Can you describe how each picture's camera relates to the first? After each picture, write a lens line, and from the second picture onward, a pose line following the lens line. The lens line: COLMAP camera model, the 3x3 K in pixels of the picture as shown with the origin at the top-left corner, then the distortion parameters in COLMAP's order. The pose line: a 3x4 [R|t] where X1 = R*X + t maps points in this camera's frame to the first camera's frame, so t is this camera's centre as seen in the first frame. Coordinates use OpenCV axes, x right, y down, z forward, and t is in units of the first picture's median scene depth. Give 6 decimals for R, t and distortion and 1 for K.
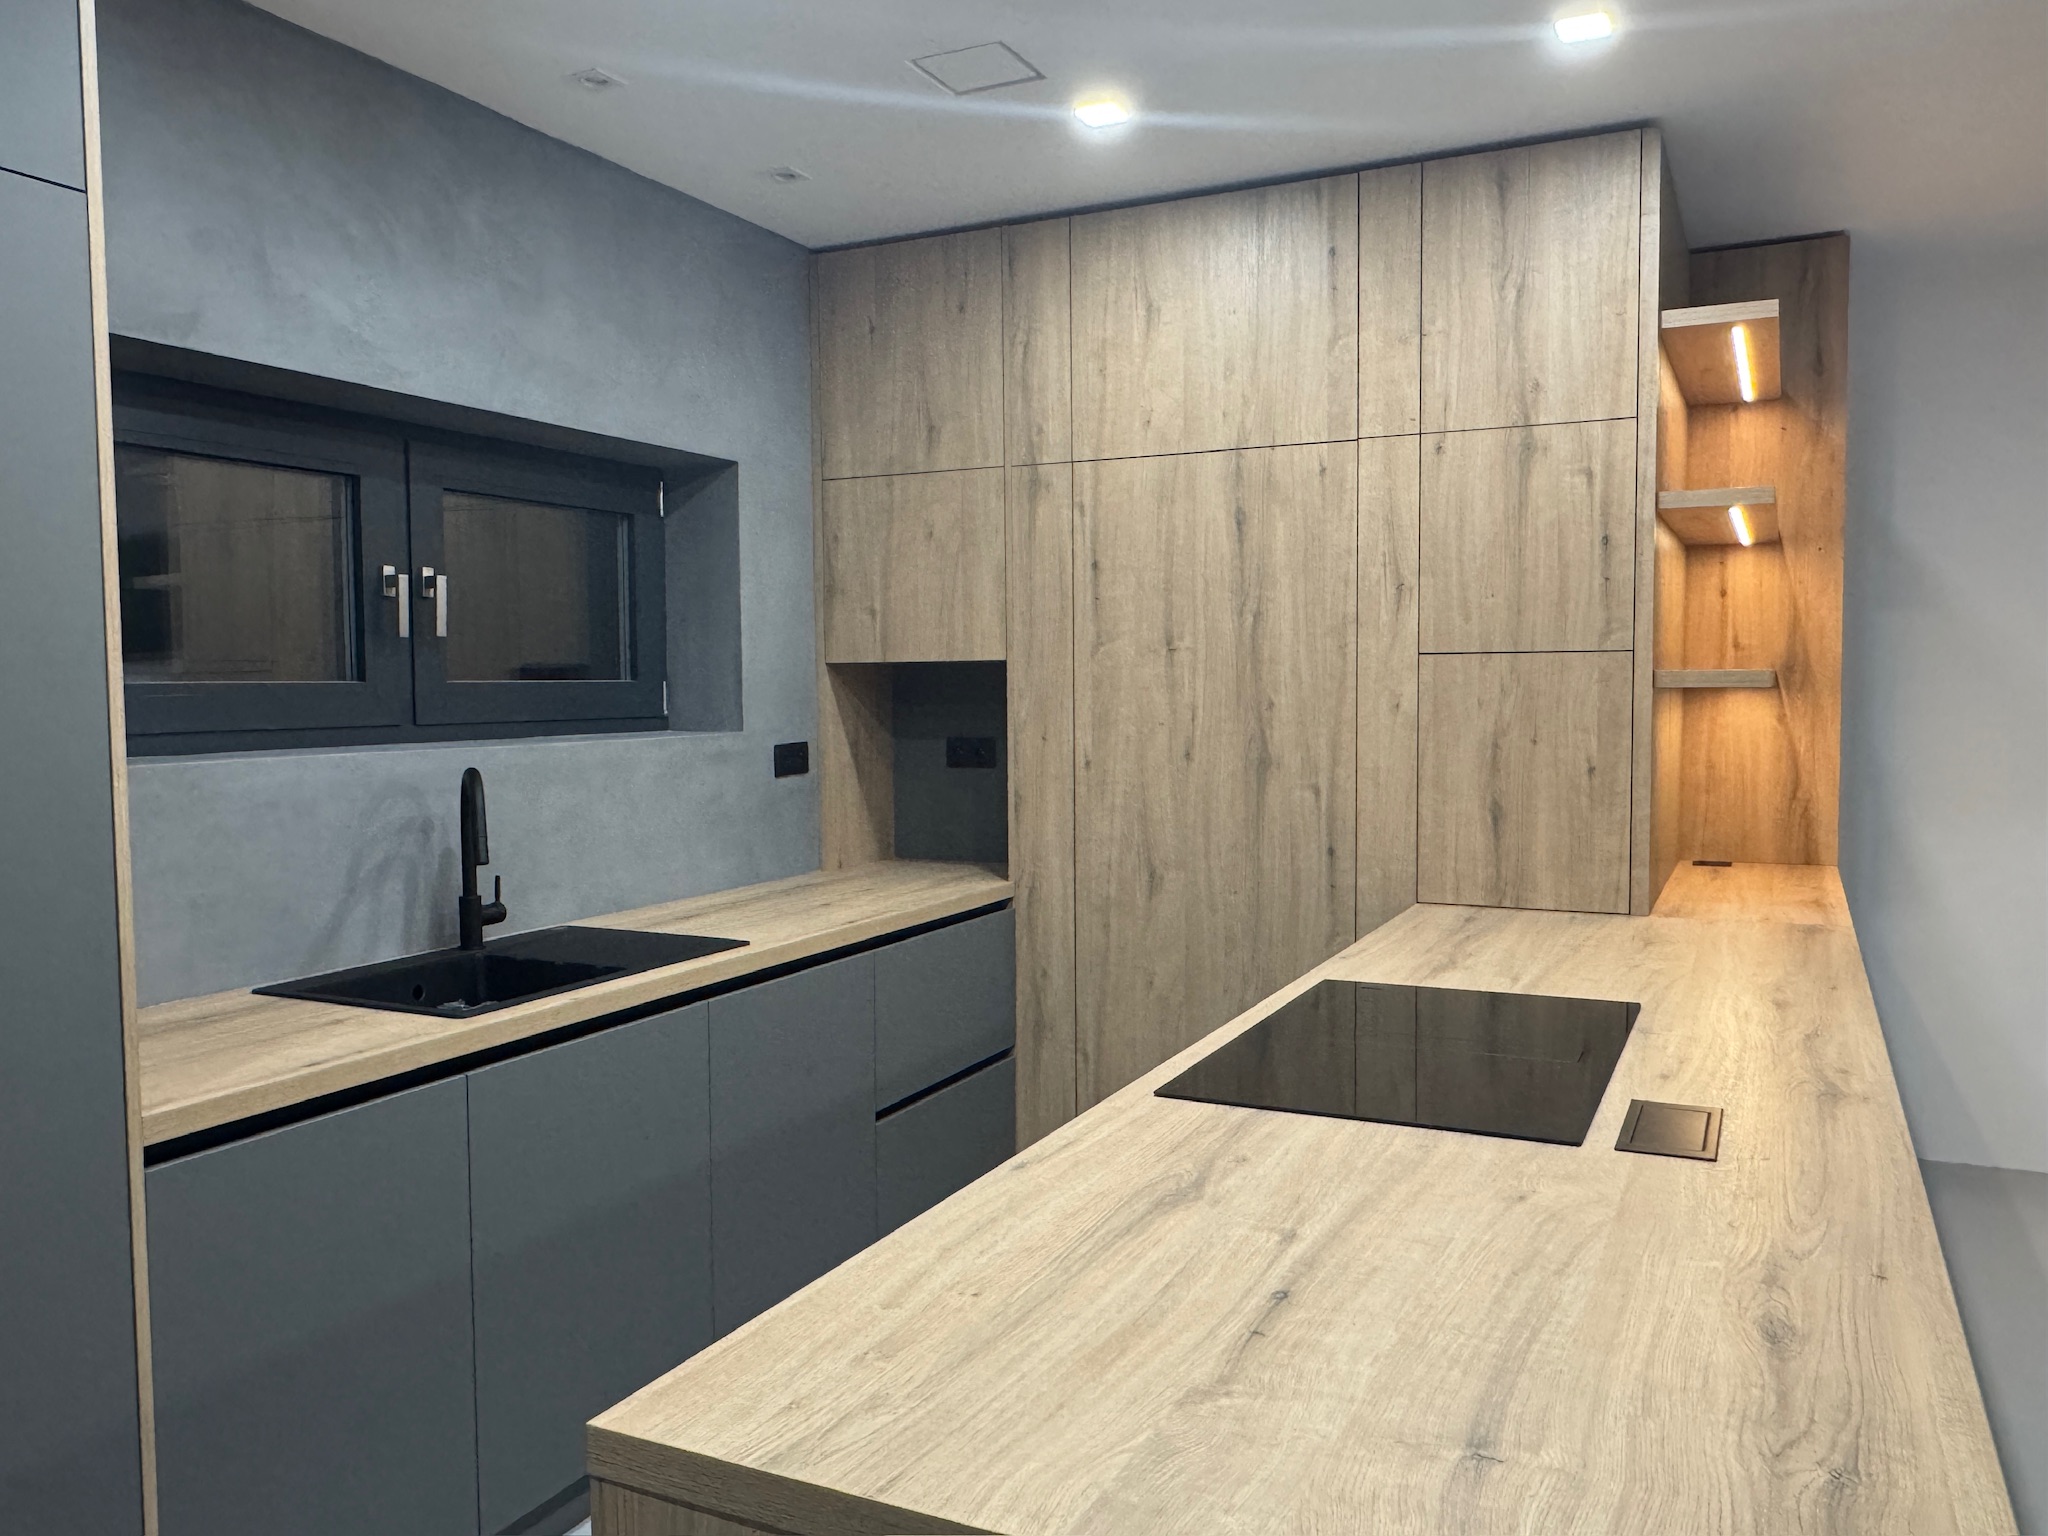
lens RADIAL K [[1551.0, 0, 1024.0], [0, 1551.0, 768.0], [0, 0, 1]] dist [-0.012771, 0.001493]
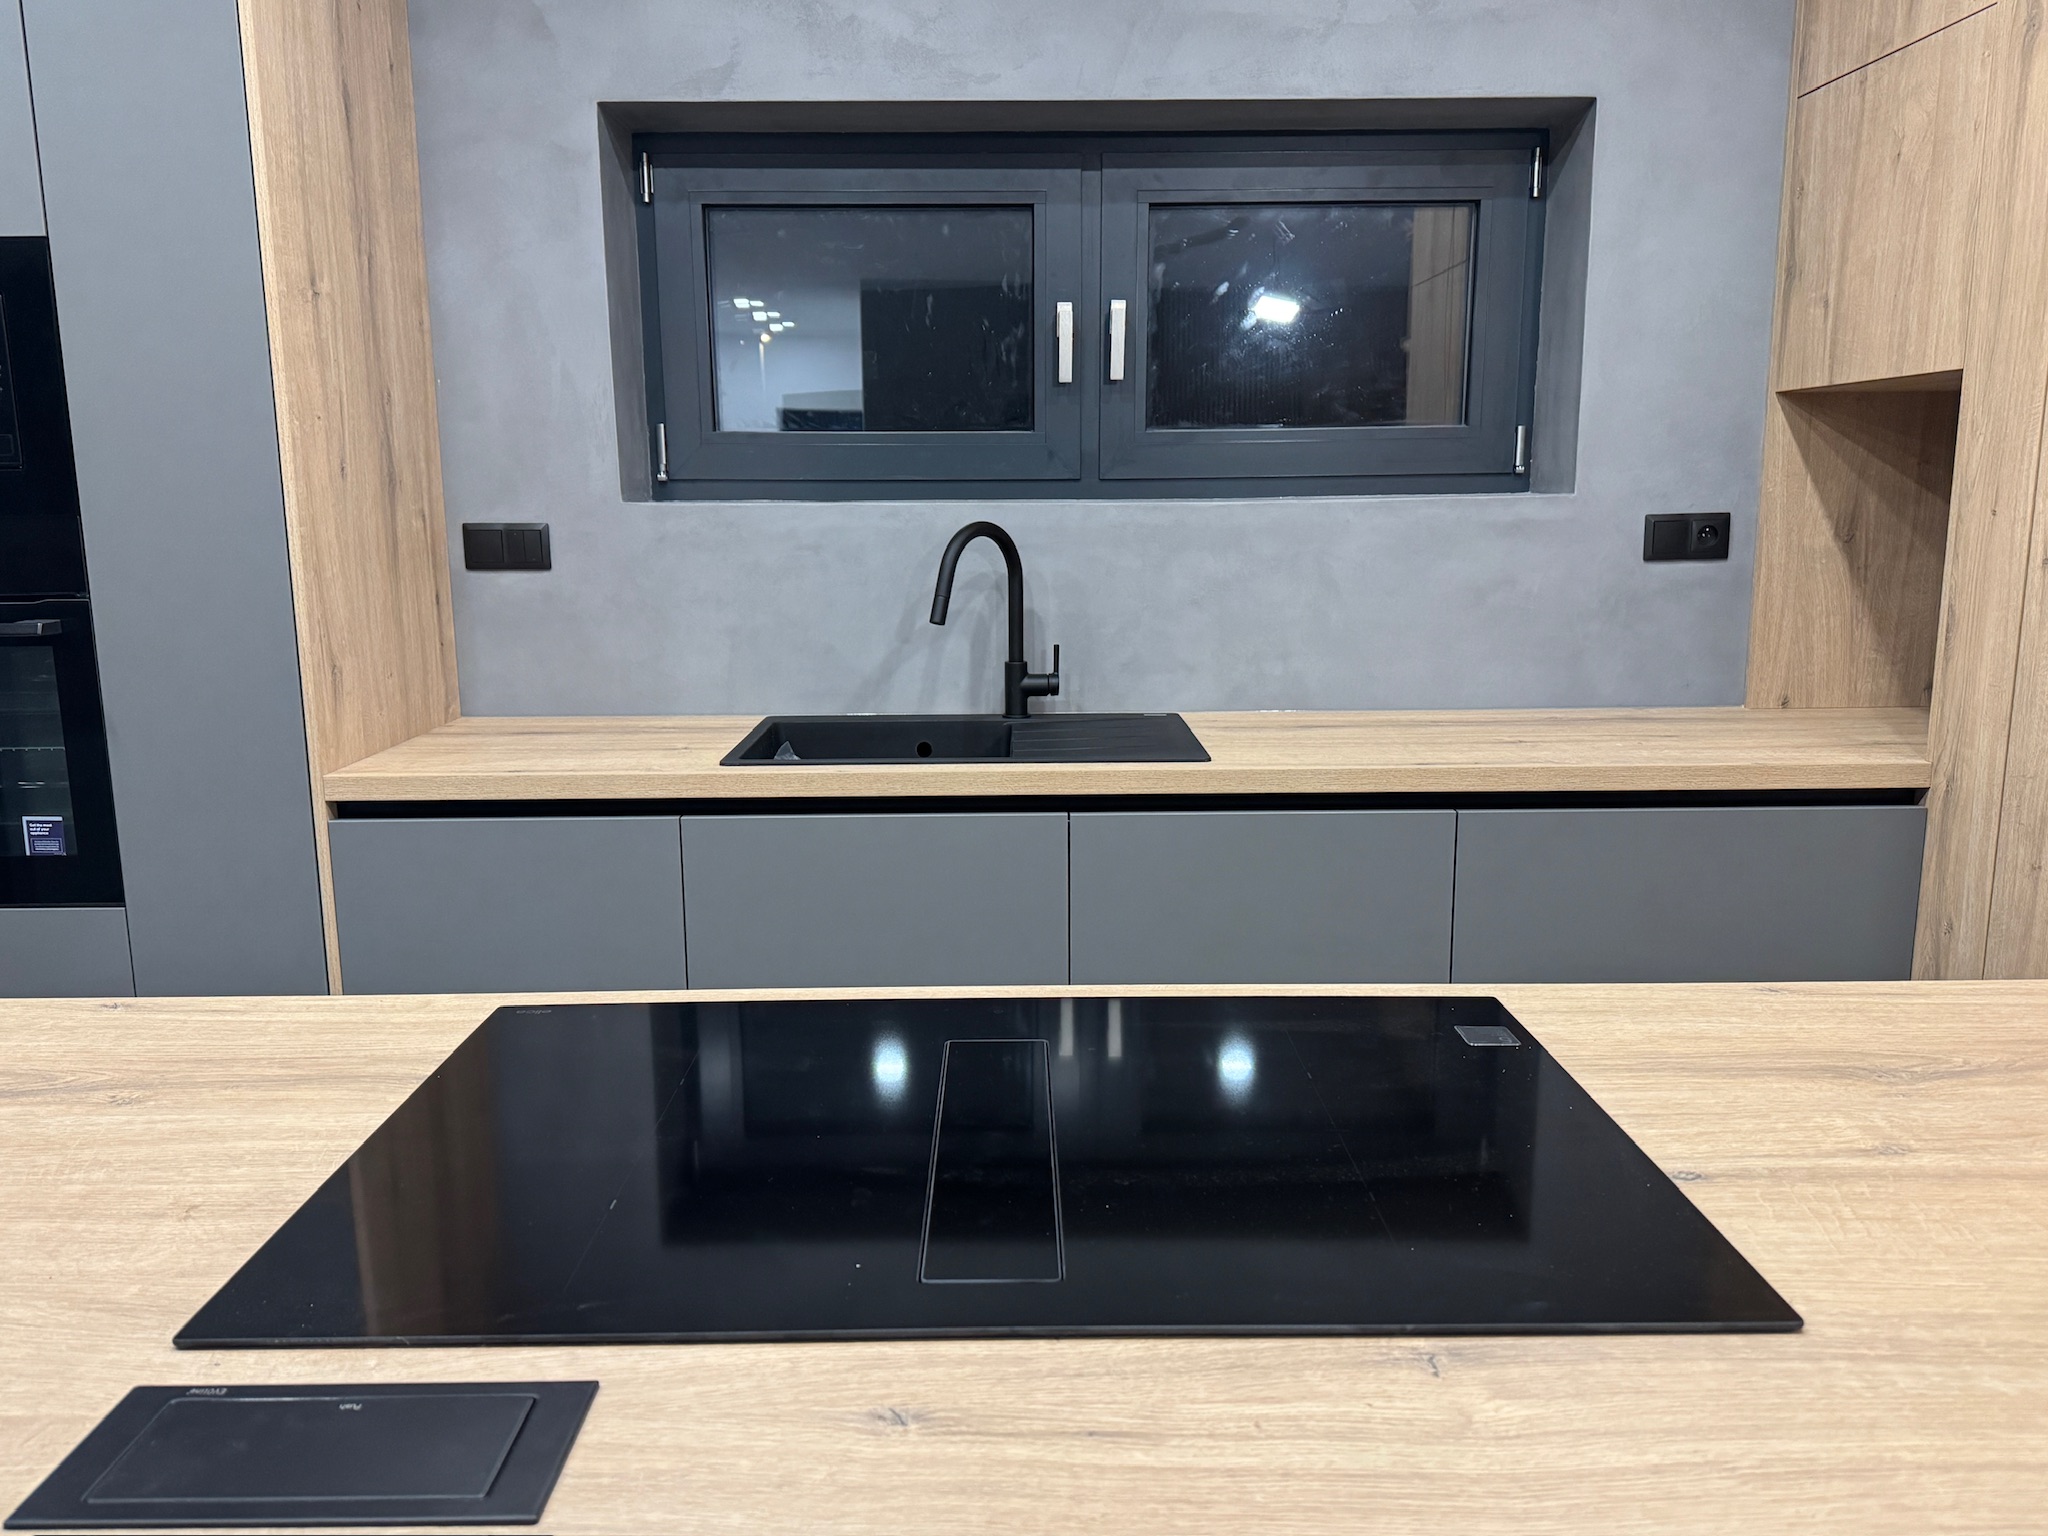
lens RADIAL K [[1553.3, 0, 1023.9], [0, 1553.3, 773.2], [0, 0, 1]] dist [0.094881, -0.135854]
pose [[0.444278, 0.165650, -0.880441, 0.384078], [-0.045577, 0.985664, 0.162448, -0.002861], [0.894729, -0.032044, 0.445459, 0.465132]]
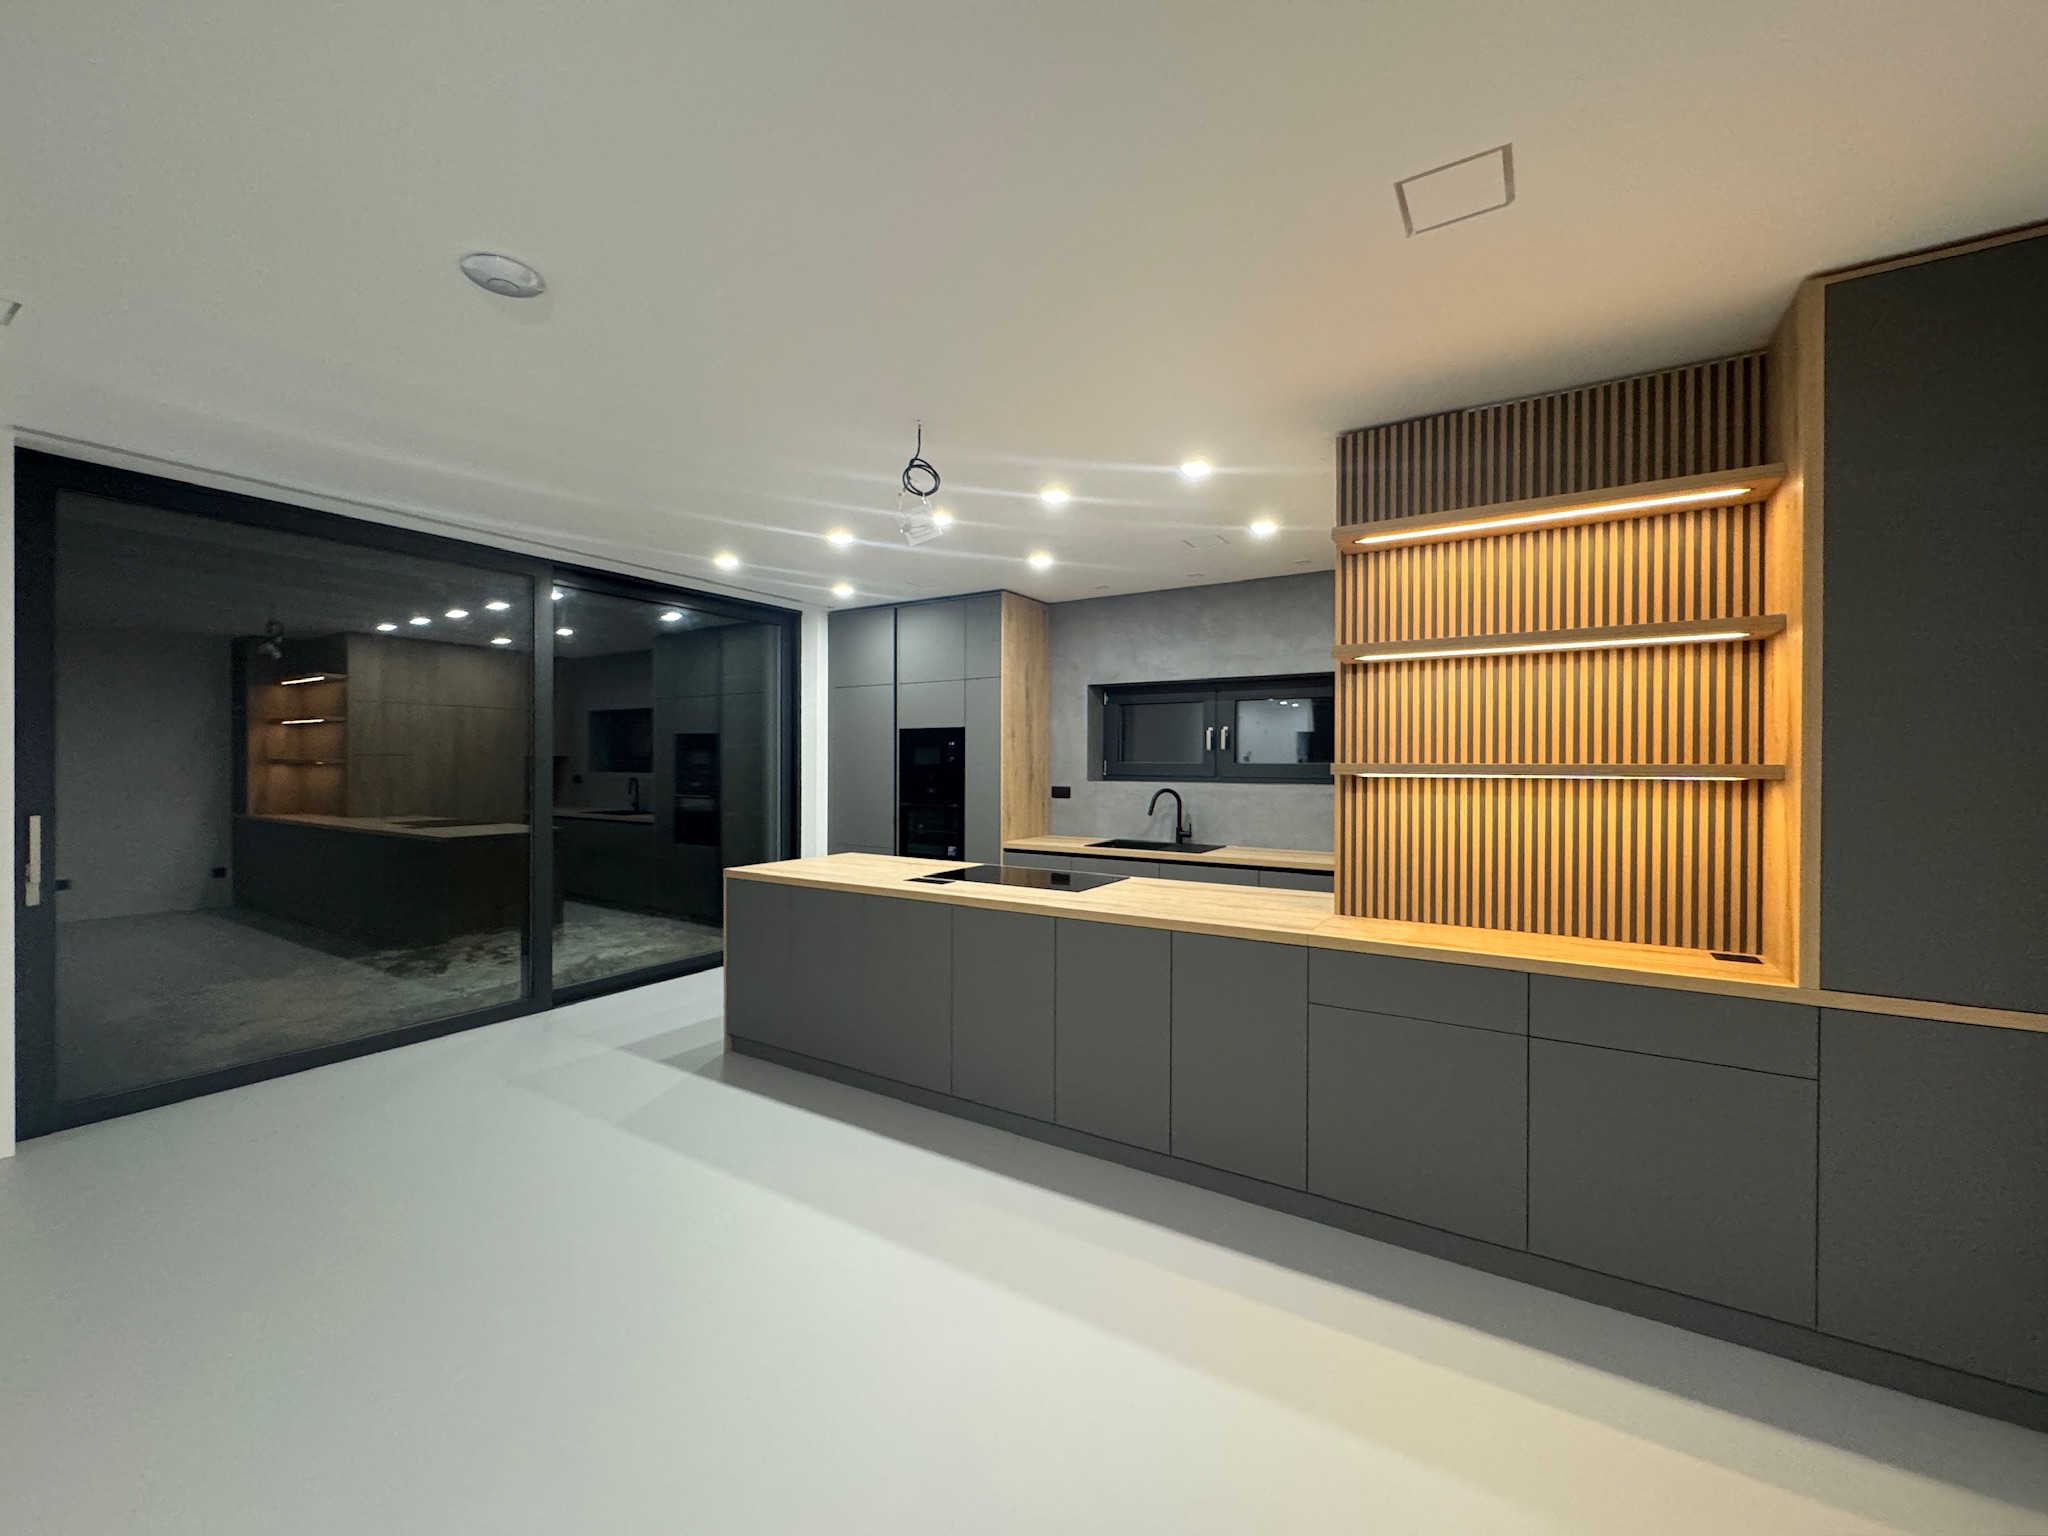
lens RADIAL K [[834.9, 0, 1020.7], [0, 834.9, 765.2], [0, 0, 1]] dist [-0.001736, -0.000229]
pose [[-0.110253, 0.011624, -0.993836, 1.167255], [-0.057163, 0.998202, 0.018016, -0.051298], [0.992258, 0.058797, -0.109390, 0.677425]]
